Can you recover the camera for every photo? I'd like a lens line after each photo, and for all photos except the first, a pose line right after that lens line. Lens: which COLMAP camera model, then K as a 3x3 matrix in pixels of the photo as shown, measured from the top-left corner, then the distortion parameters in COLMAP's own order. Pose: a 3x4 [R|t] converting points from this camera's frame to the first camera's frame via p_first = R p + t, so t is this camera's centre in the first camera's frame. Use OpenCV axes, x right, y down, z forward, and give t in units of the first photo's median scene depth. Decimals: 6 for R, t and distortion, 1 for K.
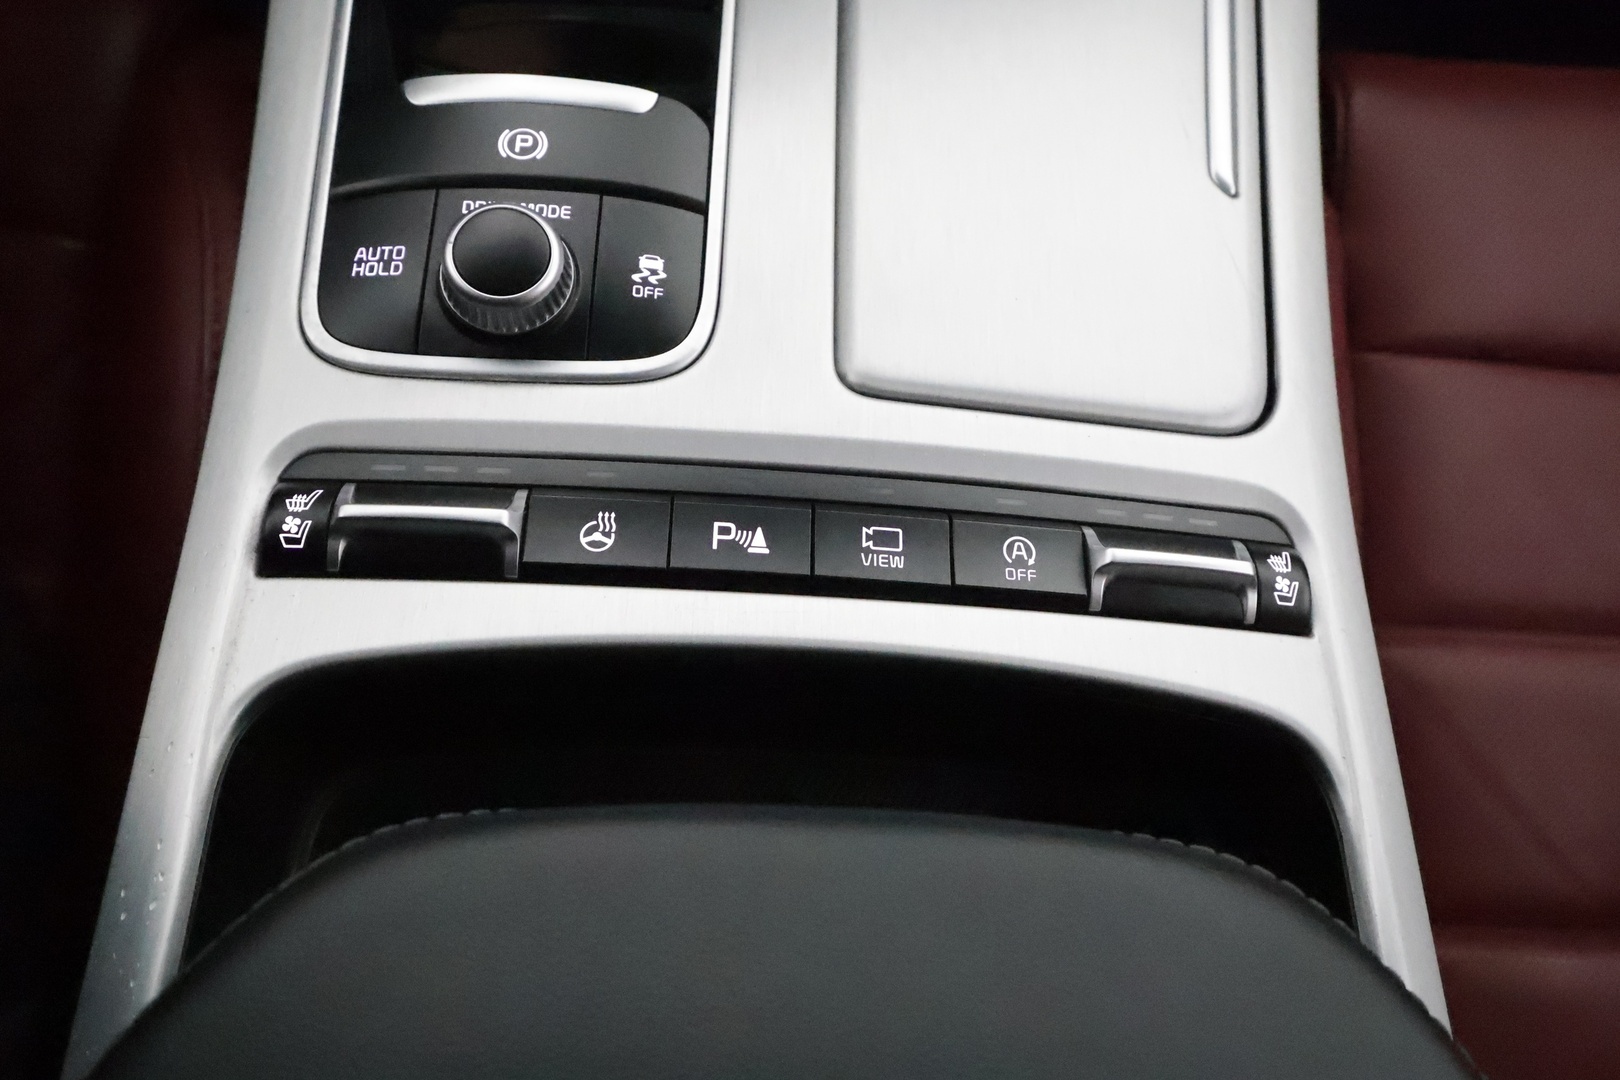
lens RADIAL K [[1320.9, 0, 810.0], [0, 1320.9, 540.0], [0, 0, 1]] dist [-0.000627, -0.004279]
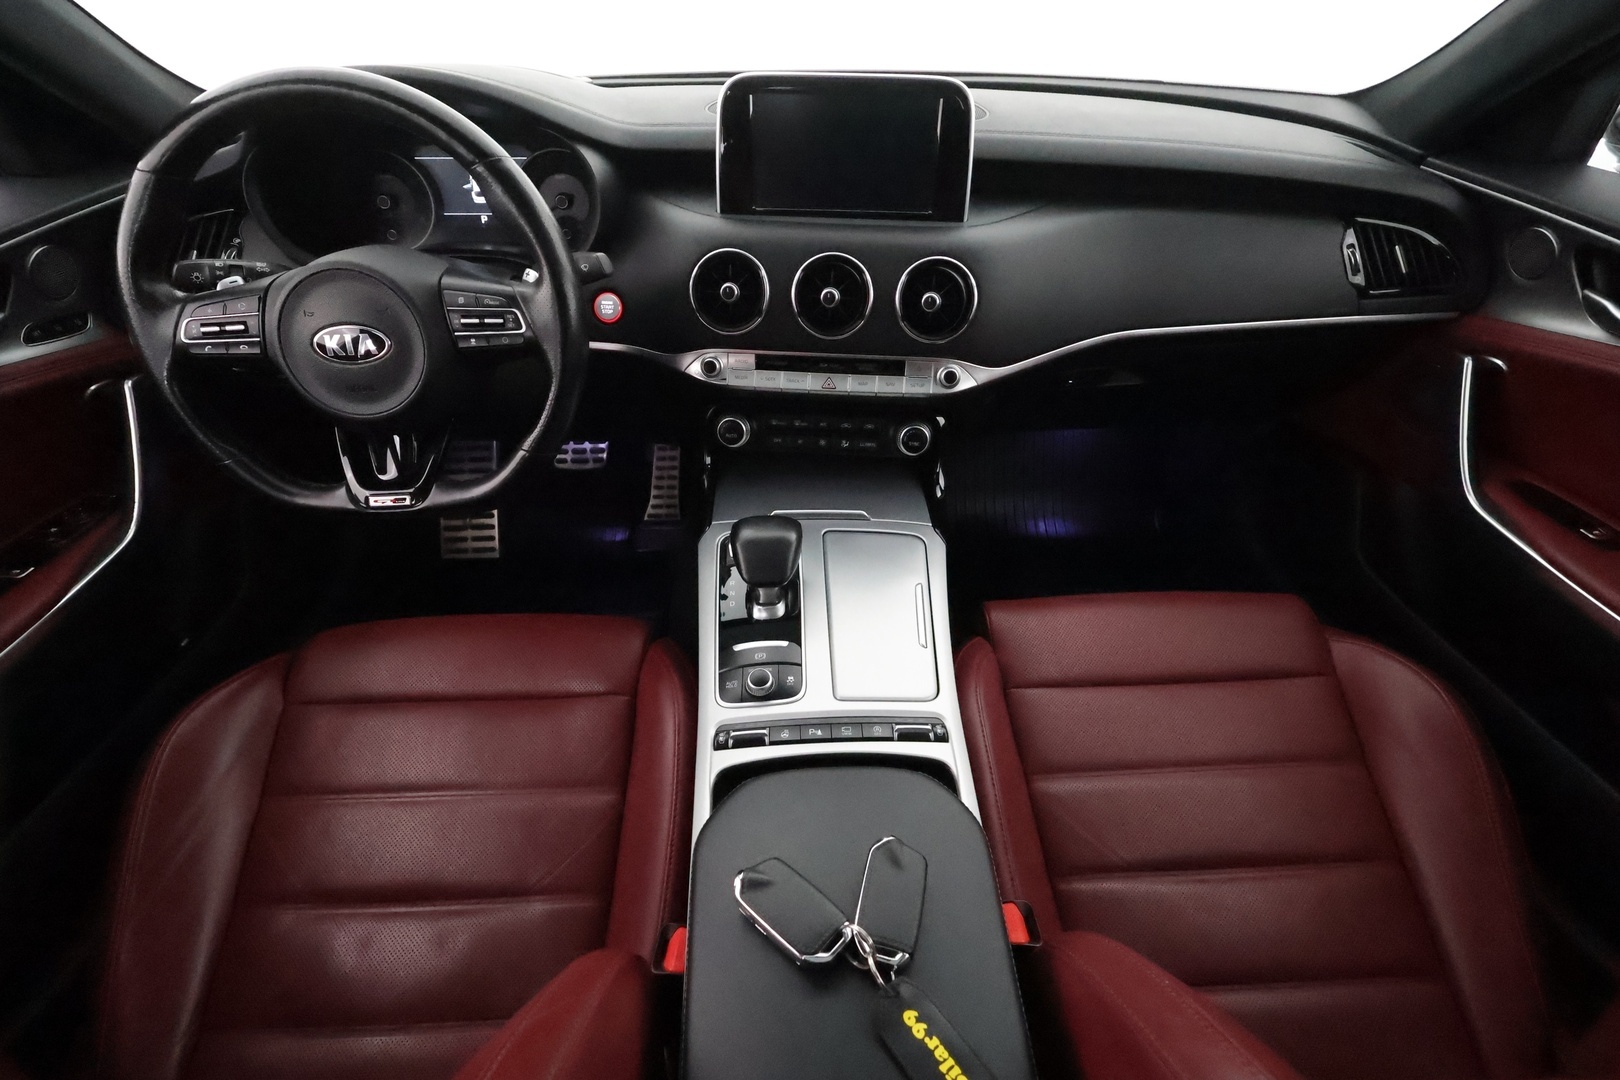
lens RADIAL K [[753.3, 0, 810.0], [0, 753.3, 540.0], [0, 0, 1]] dist [-0.000713, 0.000044]
pose [[0.990554, -0.130014, -0.043580, 0.124491], [0.098573, 0.896083, -0.432804, 0.511766], [0.095322, 0.424420, 0.900434, -1.582436]]
